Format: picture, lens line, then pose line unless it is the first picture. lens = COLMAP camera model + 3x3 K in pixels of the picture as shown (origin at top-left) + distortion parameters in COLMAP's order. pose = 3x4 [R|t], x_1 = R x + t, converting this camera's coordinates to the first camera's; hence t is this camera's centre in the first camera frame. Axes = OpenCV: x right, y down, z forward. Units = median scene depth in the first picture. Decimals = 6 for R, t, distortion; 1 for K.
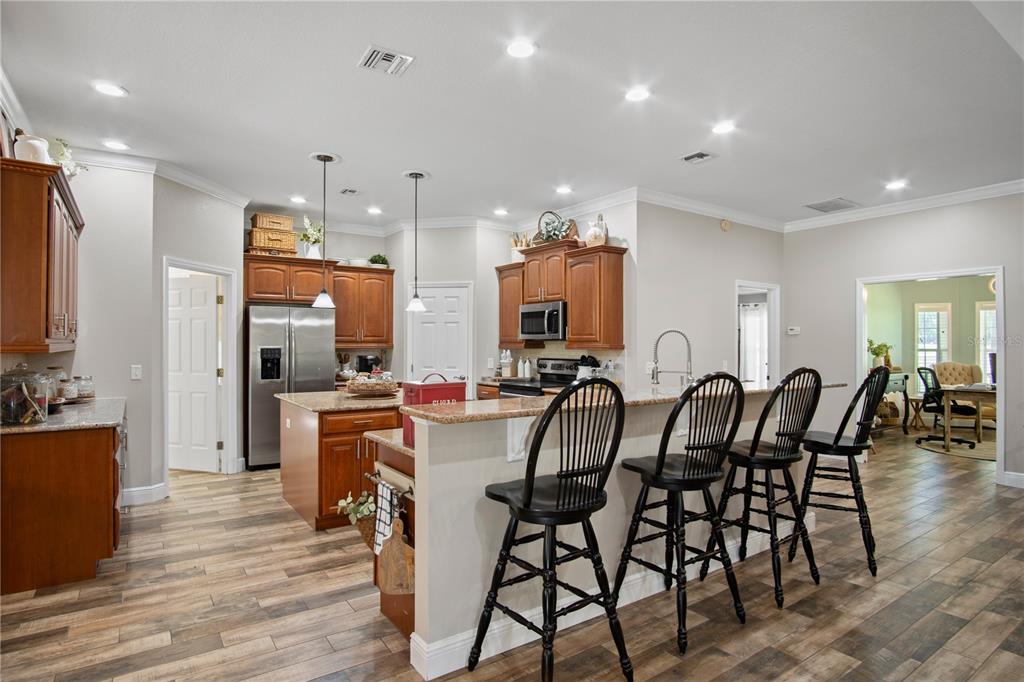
lens RADIAL K [[549.0, 0, 503.6], [0, 549.0, 335.9], [0, 0, 1]] dist [-0.009922, 0.002426]
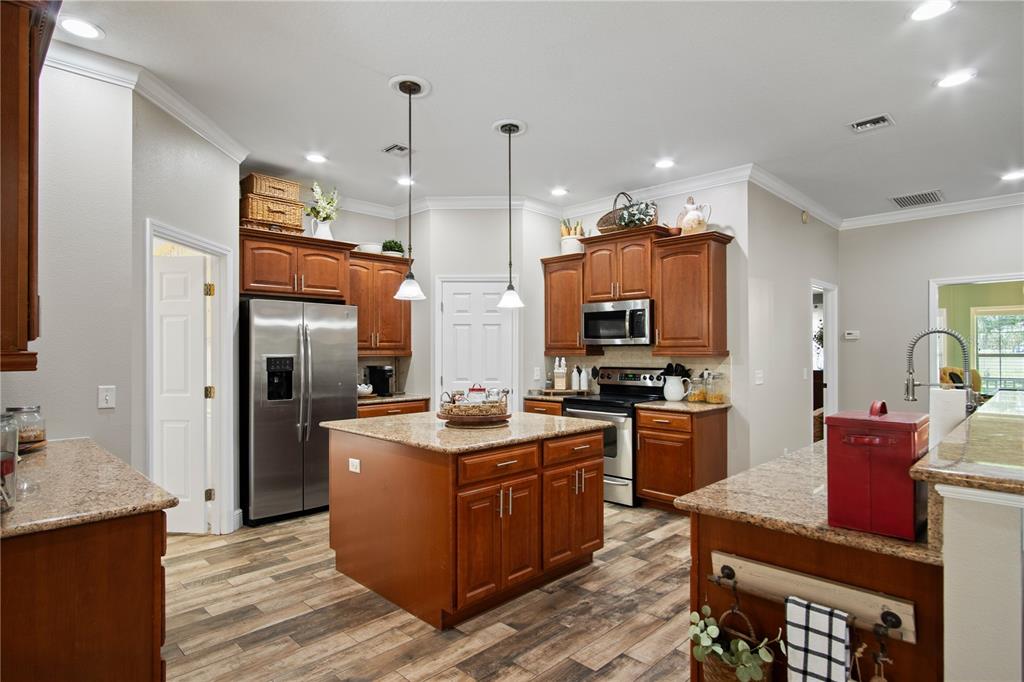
lens RADIAL K [[549.0, 0, 514.5], [0, 549.0, 343.8], [0, 0, 1]] dist [-0.009922, 0.002426]
pose [[0.981694, -0.002402, 0.190450, -0.252245], [0.002133, 0.999996, 0.001616, 0.003461], [-0.190454, -0.001180, 0.981696, 0.217077]]
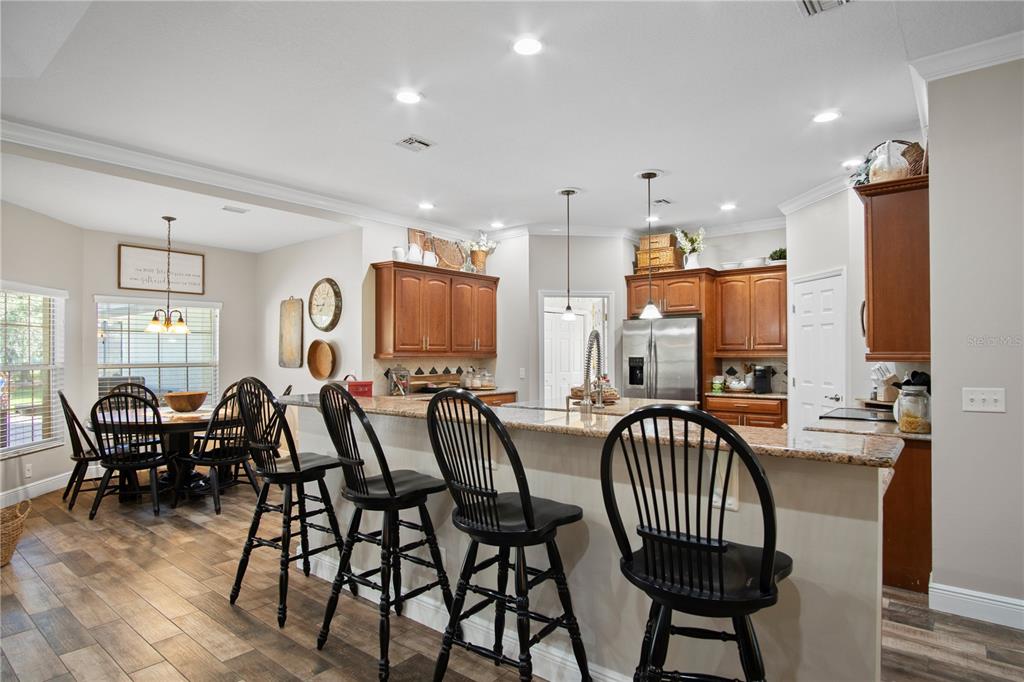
lens RADIAL K [[549.0, 0, 513.9], [0, 549.0, 347.7], [0, 0, 1]] dist [-0.009922, 0.002426]
pose [[0.293156, -0.013168, -0.955974, 0.566308], [0.018624, 0.999794, -0.008061, 0.006972], [0.955883, -0.015441, 0.293341, 0.425070]]
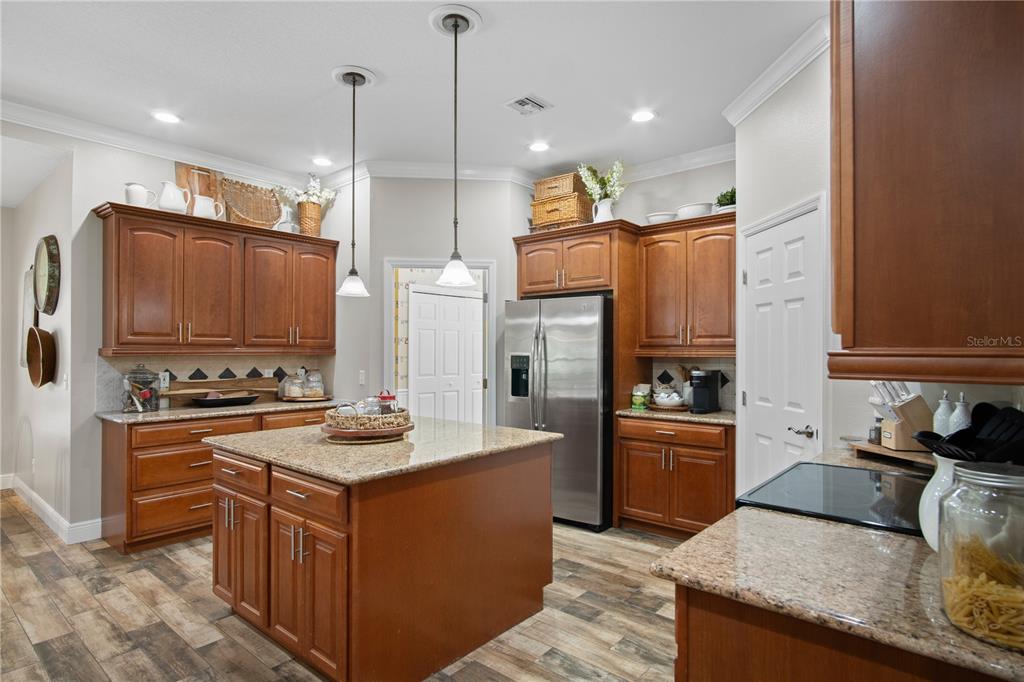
lens RADIAL K [[549.0, 0, 502.8], [0, 549.0, 342.8], [0, 0, 1]] dist [-0.009922, 0.002426]
pose [[0.265726, -0.012978, -0.963961, 0.293639], [0.012946, 0.999867, -0.009893, 0.011799], [0.963962, -0.009850, 0.265858, 0.763470]]
